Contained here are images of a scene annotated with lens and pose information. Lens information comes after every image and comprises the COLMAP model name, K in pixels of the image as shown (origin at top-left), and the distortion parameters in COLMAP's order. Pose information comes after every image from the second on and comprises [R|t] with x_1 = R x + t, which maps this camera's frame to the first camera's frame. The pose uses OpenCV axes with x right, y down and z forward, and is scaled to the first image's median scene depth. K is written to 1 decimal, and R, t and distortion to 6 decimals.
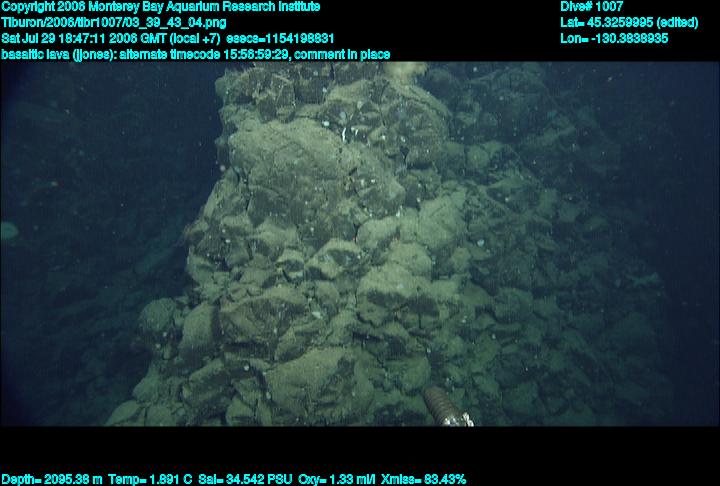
lens RADIAL K [[391.1, 0, 376.5], [0, 391.1, 269.2], [0, 0, 1]] dist [-0.060877, 0.076075]
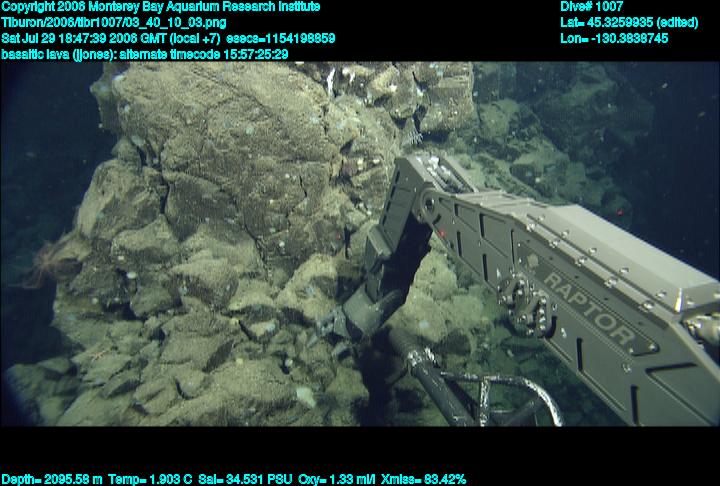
lens RADIAL K [[391.1, 0, 376.5], [0, 391.1, 269.2], [0, 0, 1]] dist [-0.060877, 0.076075]
pose [[0.985449, -0.054031, 0.161155, -0.119804], [0.038776, 0.994592, 0.096347, -0.115383], [-0.165489, -0.088696, 0.982215, 0.380049]]
